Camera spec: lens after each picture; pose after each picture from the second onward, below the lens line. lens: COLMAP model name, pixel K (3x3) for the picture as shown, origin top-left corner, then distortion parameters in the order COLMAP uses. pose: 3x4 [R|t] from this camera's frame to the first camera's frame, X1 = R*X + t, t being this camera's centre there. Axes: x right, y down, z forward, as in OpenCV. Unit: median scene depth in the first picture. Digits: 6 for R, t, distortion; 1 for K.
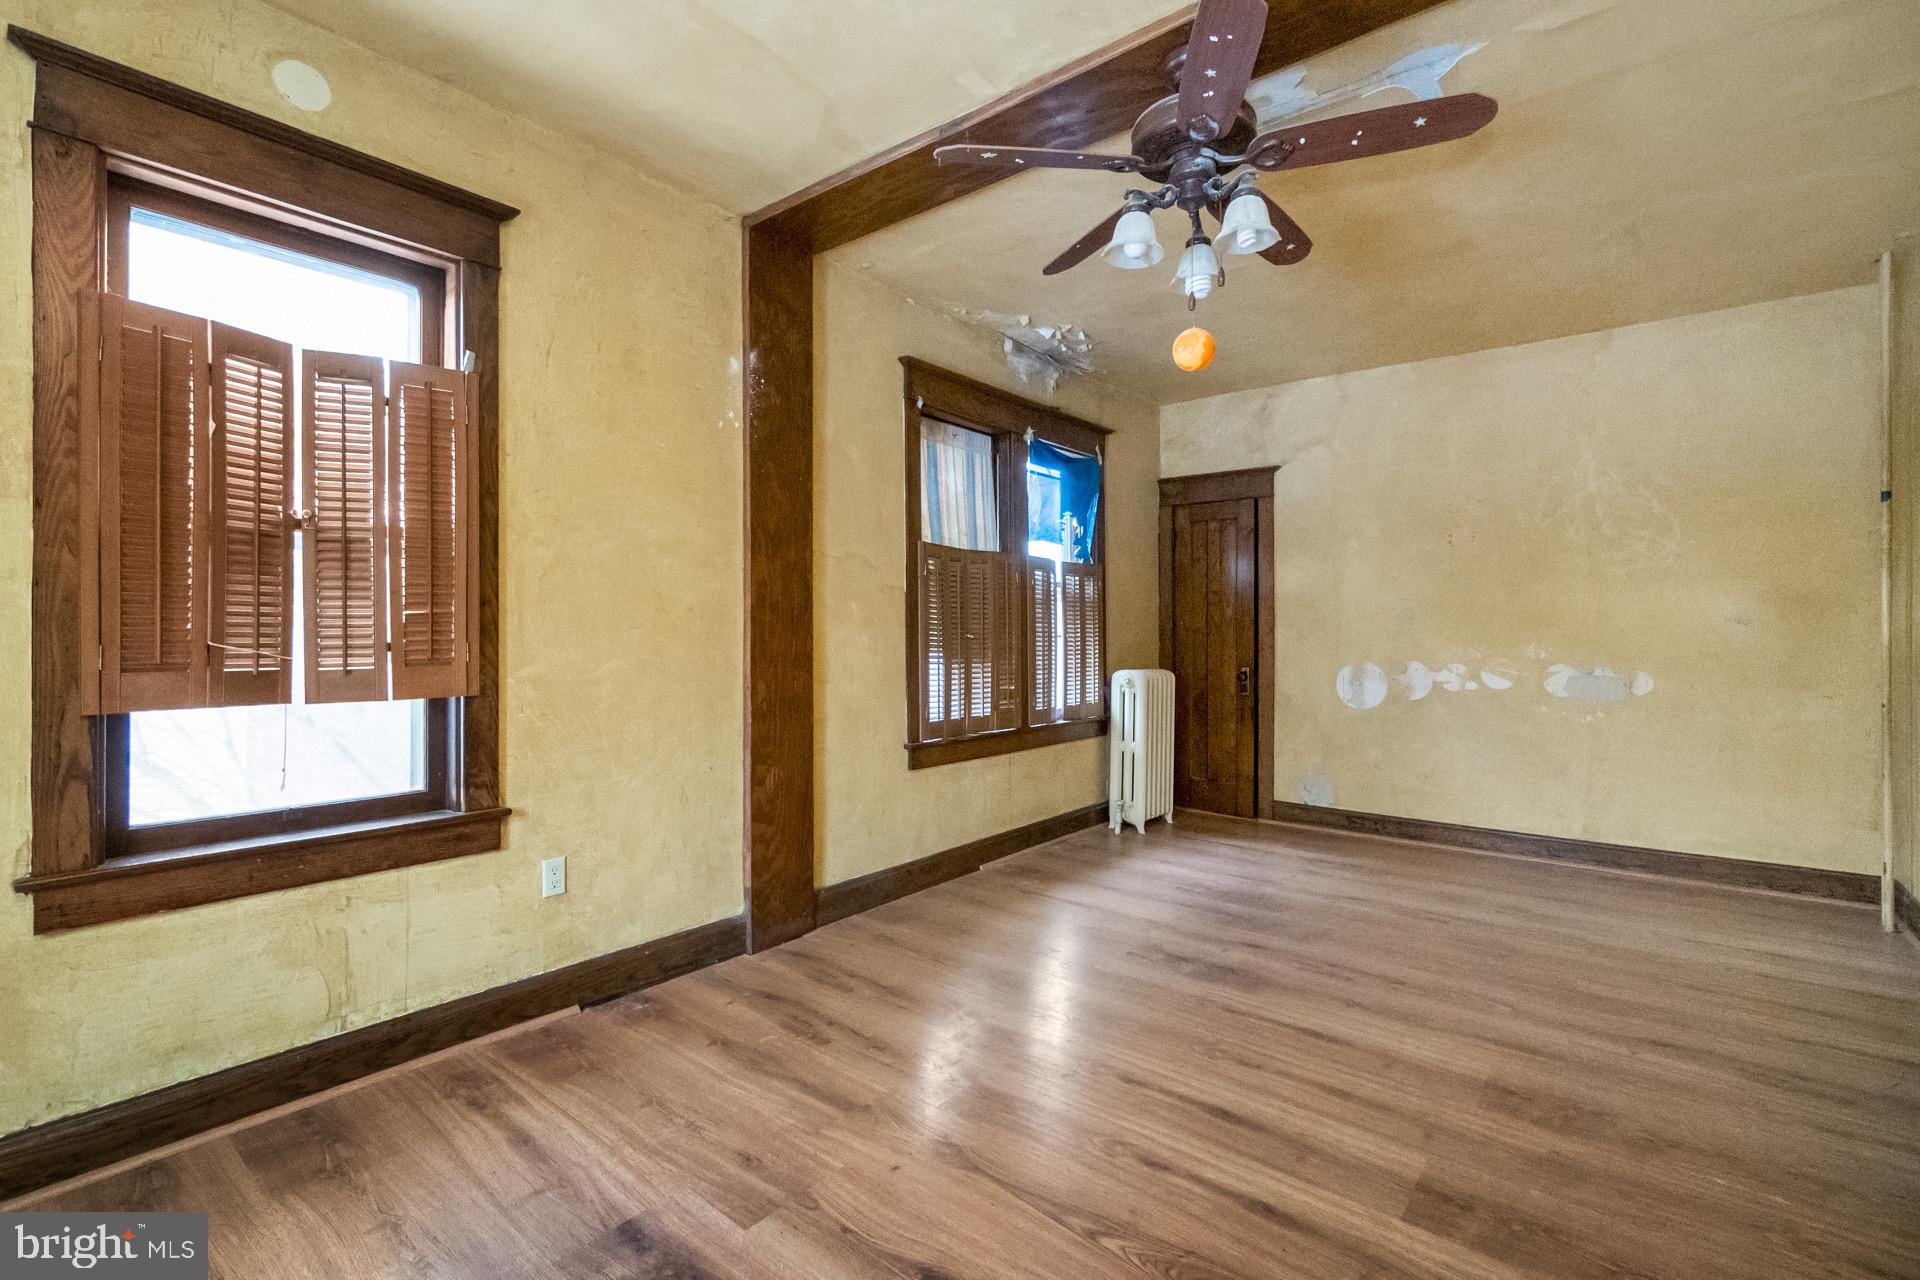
lens RADIAL K [[853.8, 0, 955.3], [0, 853.8, 630.7], [0, 0, 1]] dist [-0.001343, 0.000285]
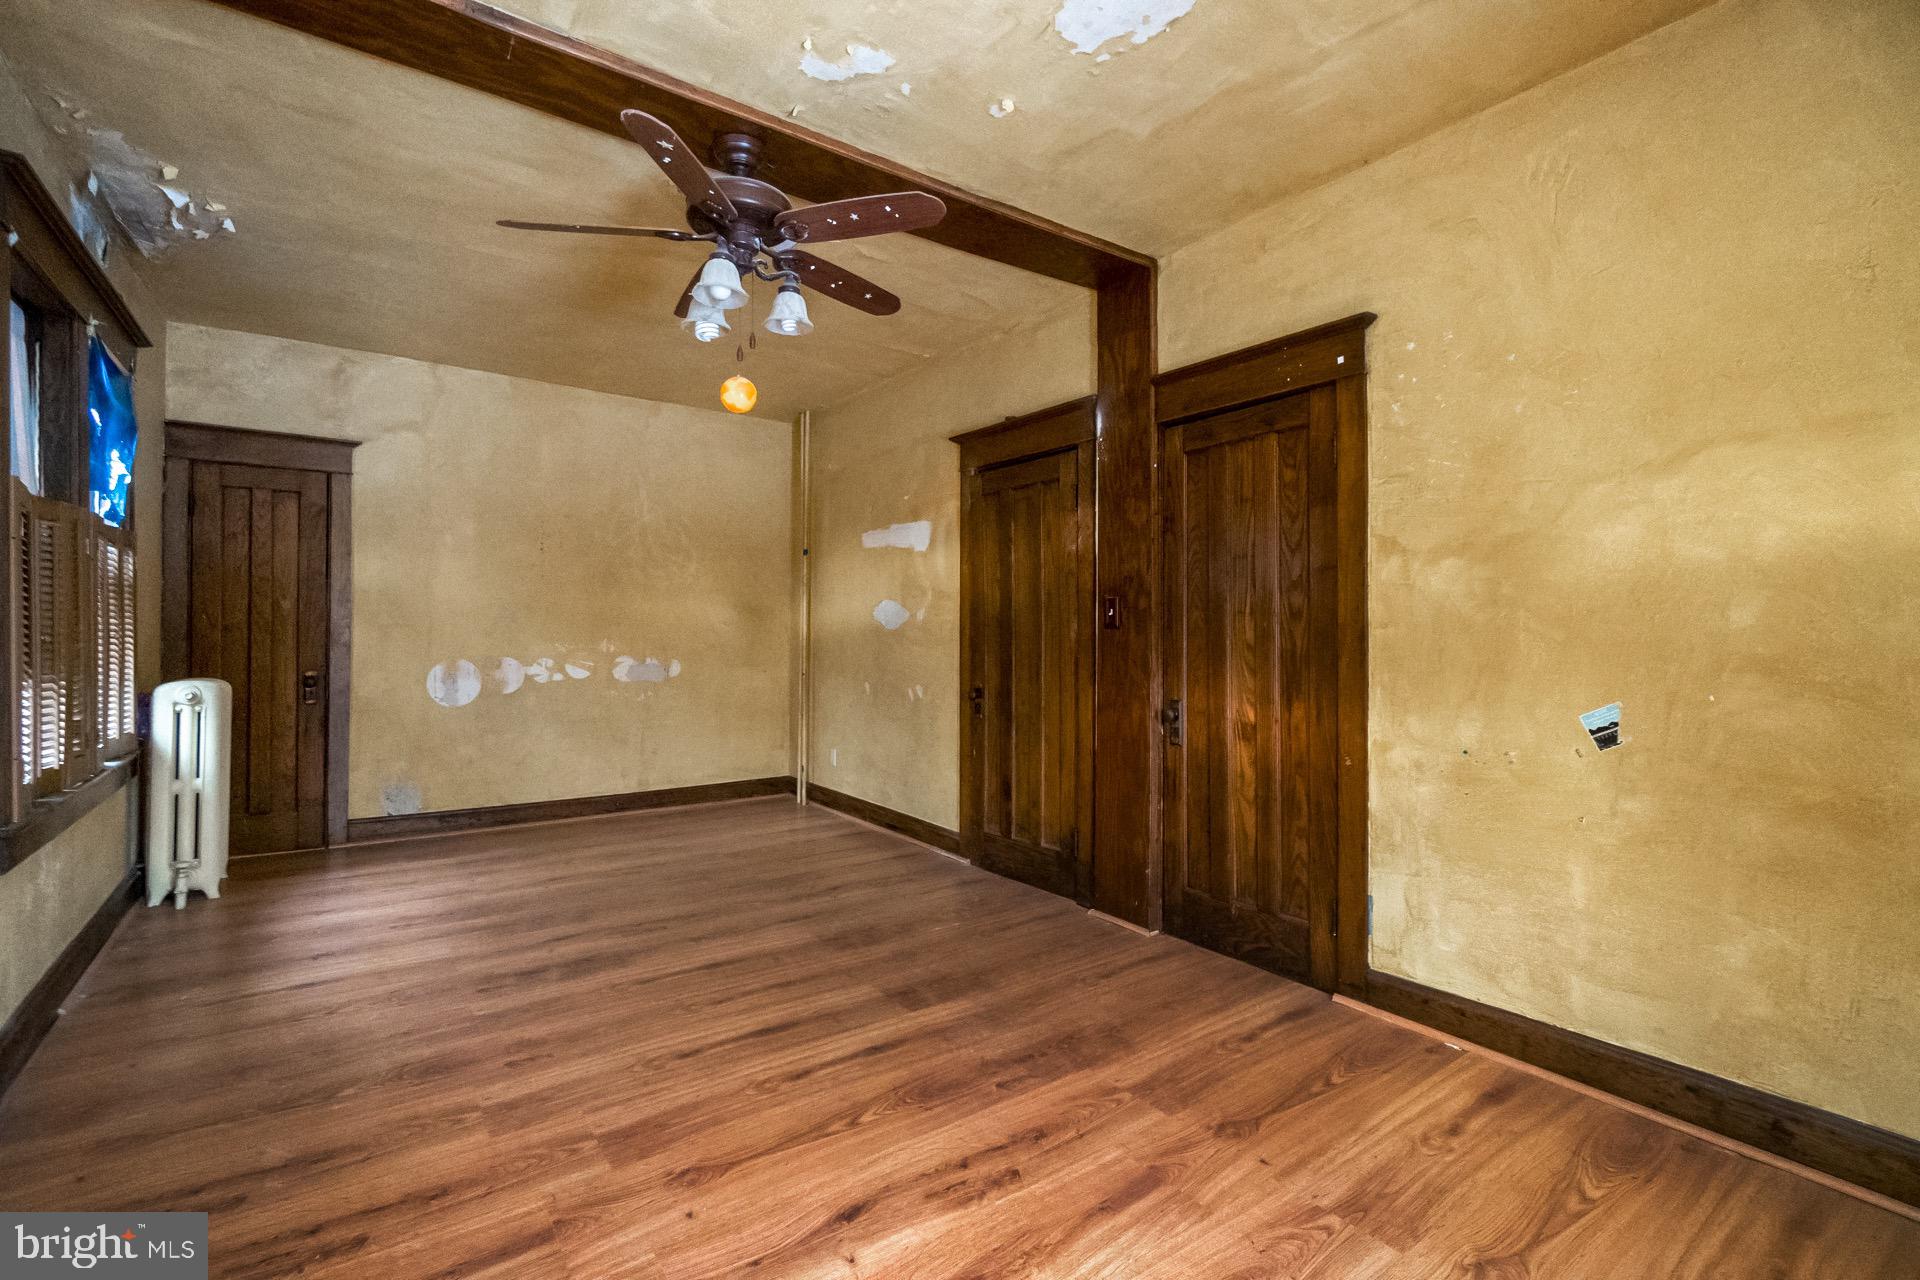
lens RADIAL K [[854.5, 0, 955.0], [0, 854.5, 625.0], [0, 0, 1]] dist [-0.001134, -0.000266]
pose [[0.257598, 0.004761, 0.966241, -0.457997], [-0.008746, 0.999958, -0.002595, -0.008485], [-0.966213, -0.007782, 0.257629, 0.245017]]
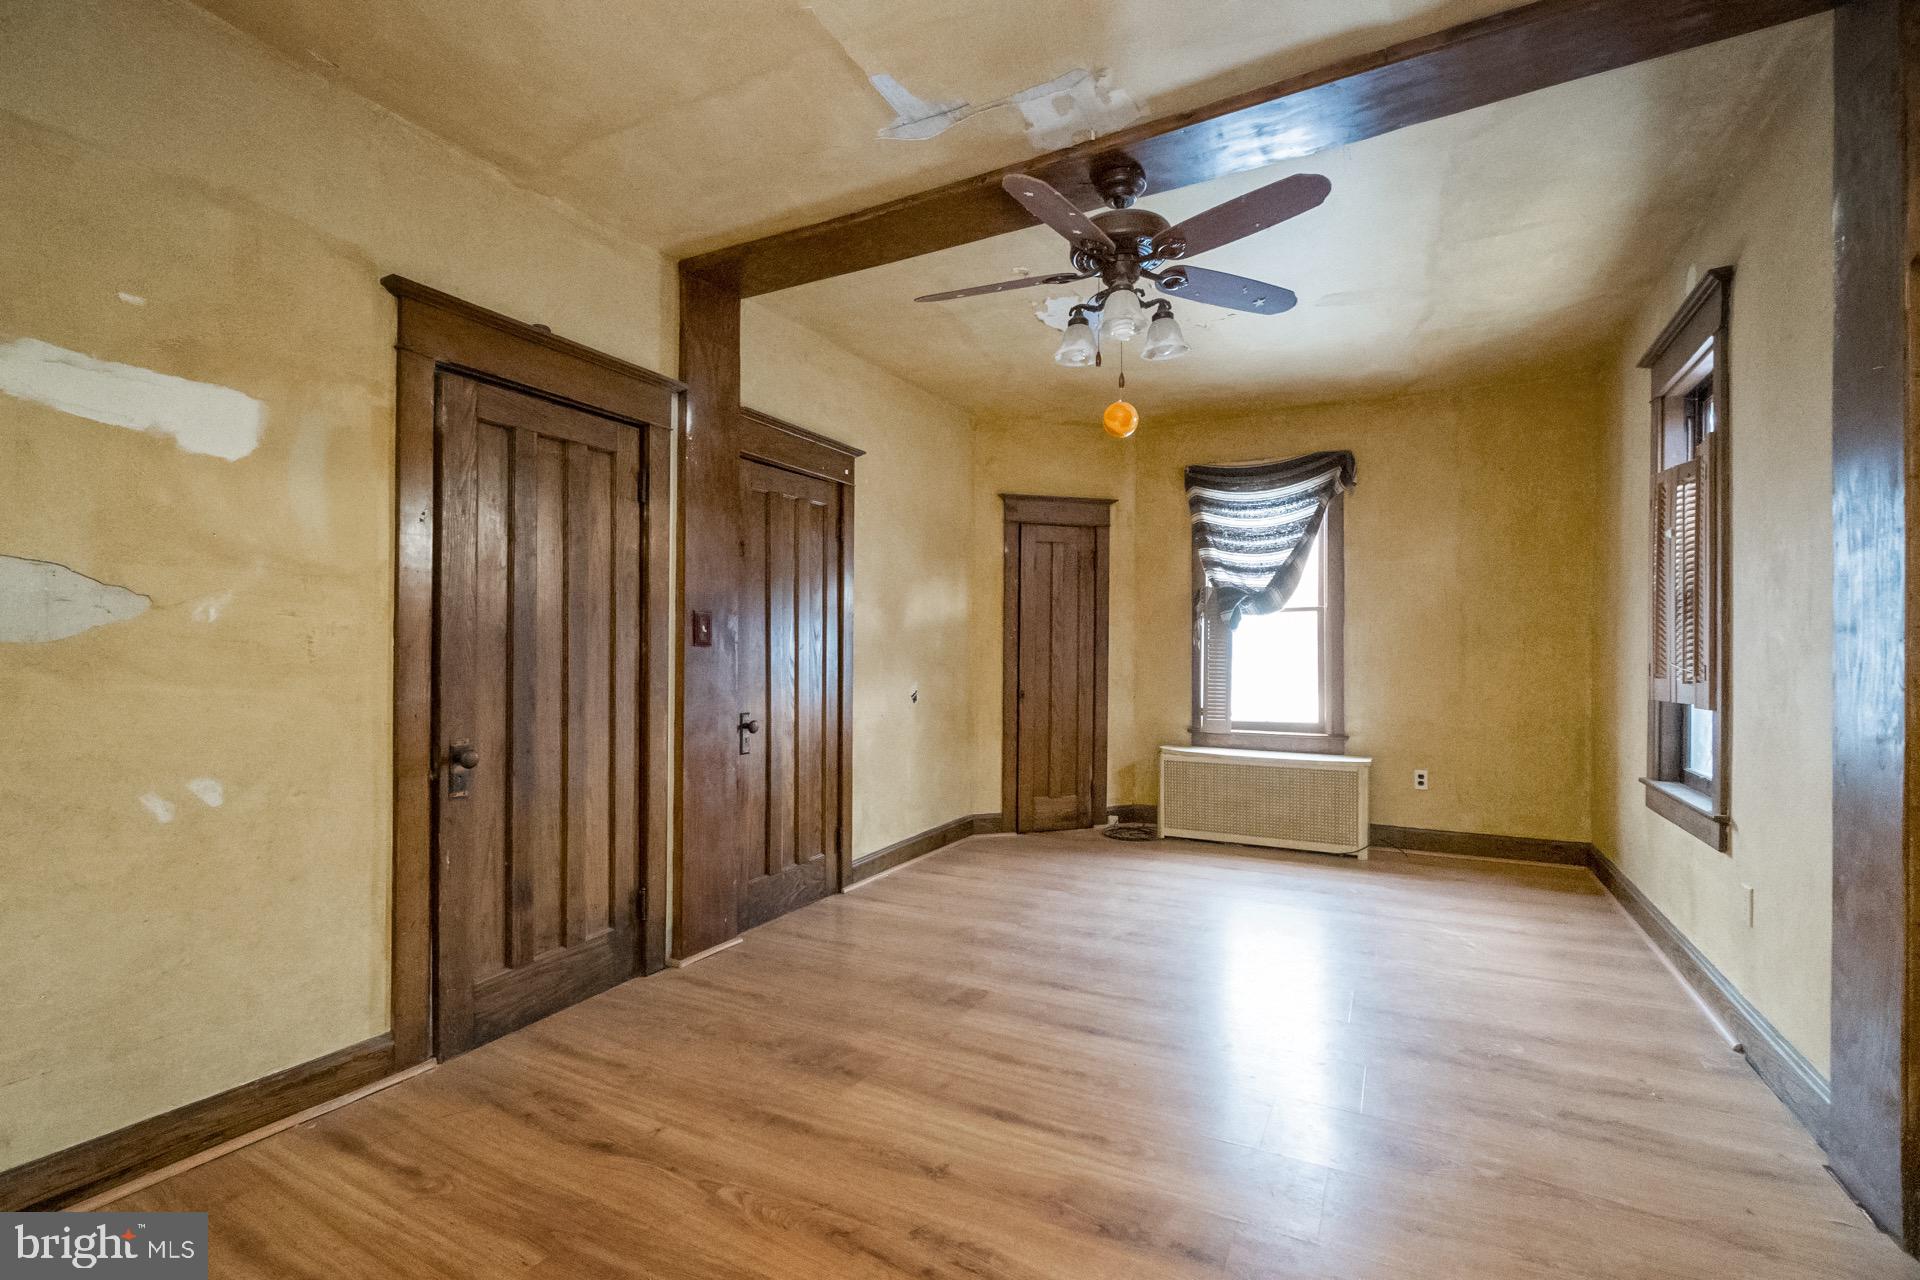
lens RADIAL K [[842.9, 0, 949.9], [0, 842.9, 650.5], [0, 0, 1]] dist [-0.001046, 0.000142]
pose [[-0.982385, -0.003579, -0.186836, 0.435528], [-0.001828, 0.999953, -0.009546, 0.004152], [0.186861, -0.009036, -0.982345, 1.257667]]
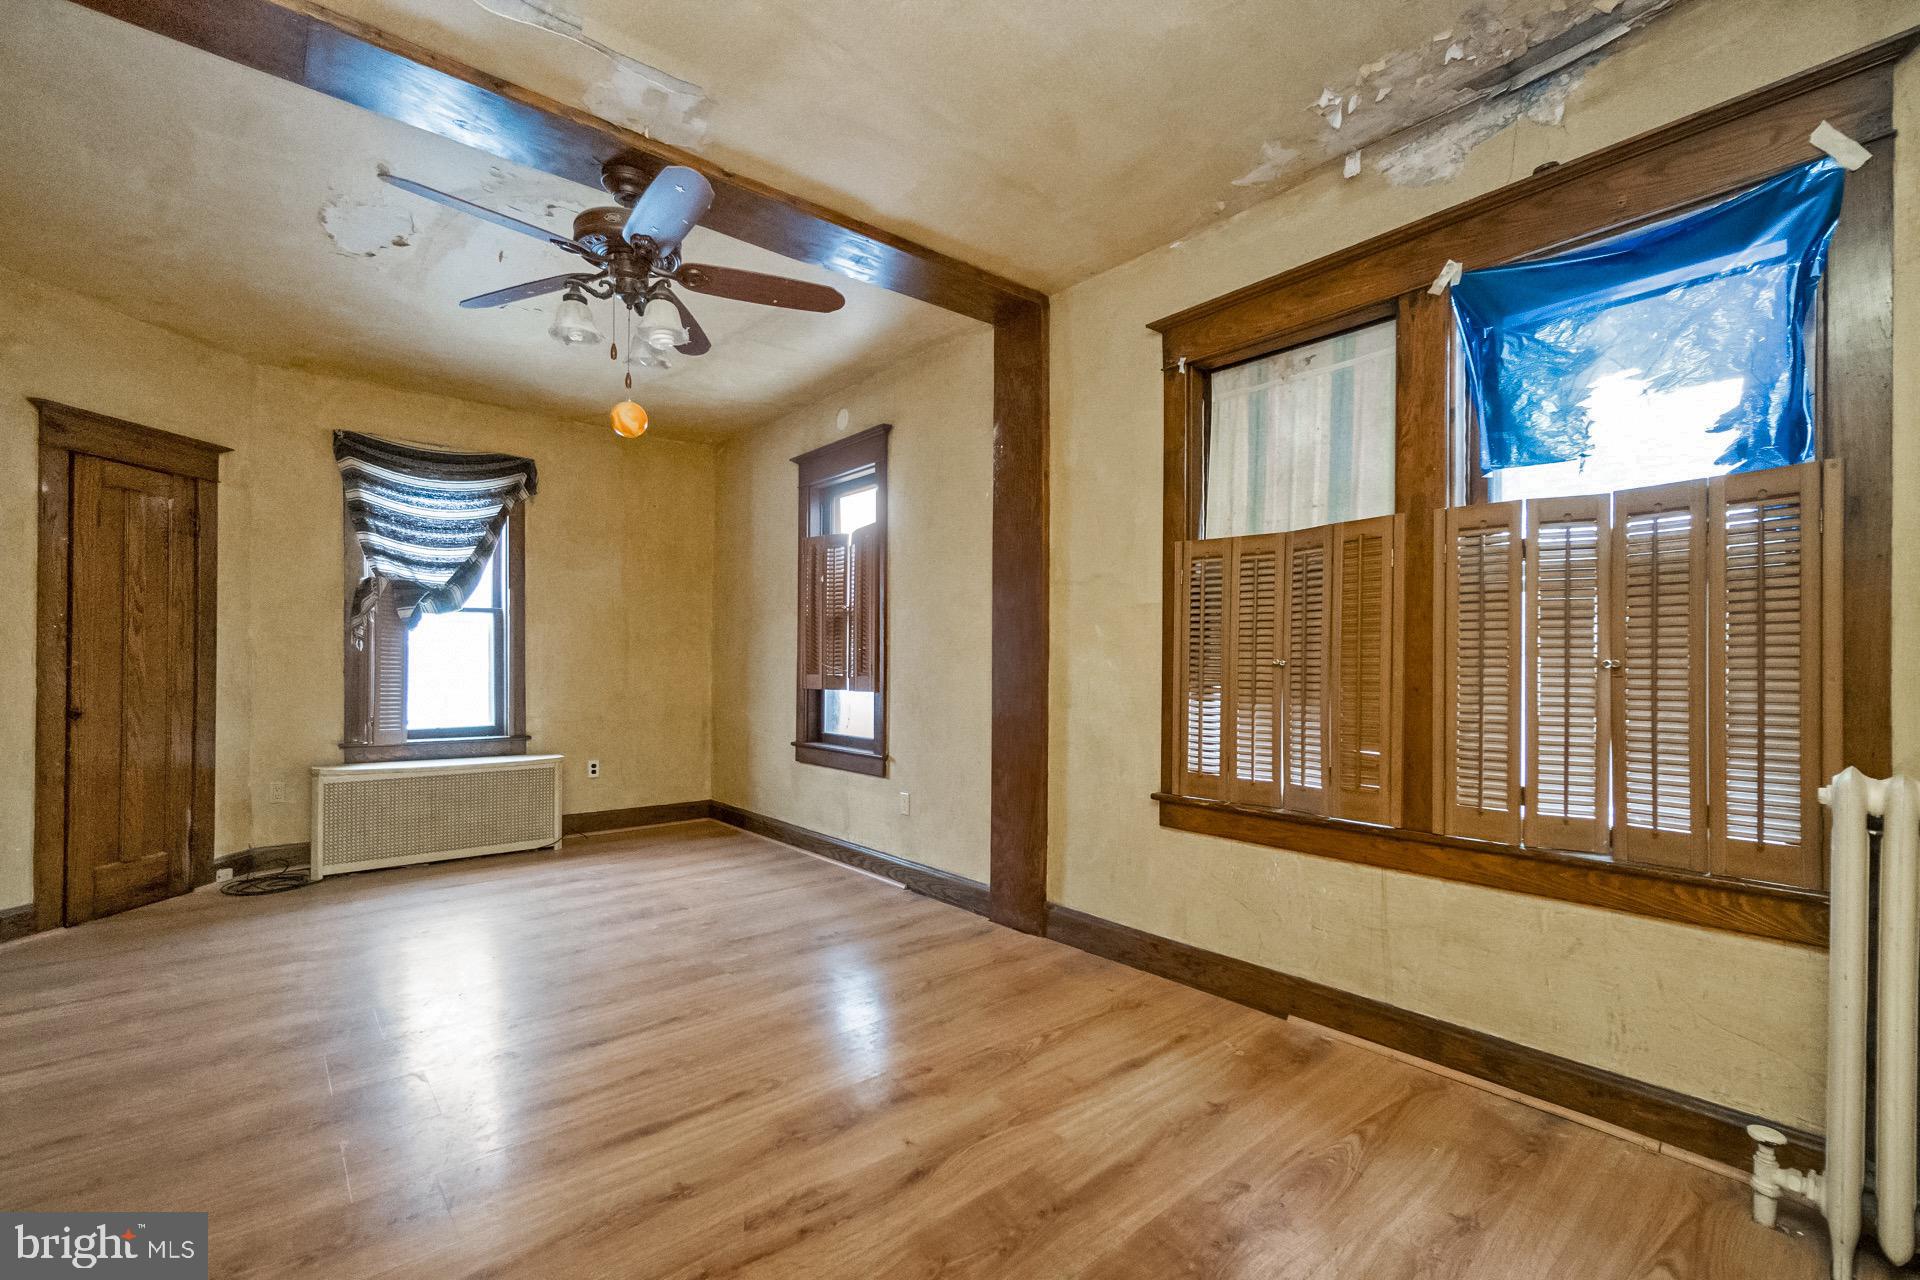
lens RADIAL K [[838.1, 0, 955.9], [0, 838.1, 660.5], [0, 0, 1]] dist [-0.001041, 0.000333]
pose [[-0.186401, -0.006388, -0.982453, 0.804225], [-0.000874, 0.999980, -0.006336, 0.011042], [0.982473, -0.000322, -0.186403, 0.991663]]
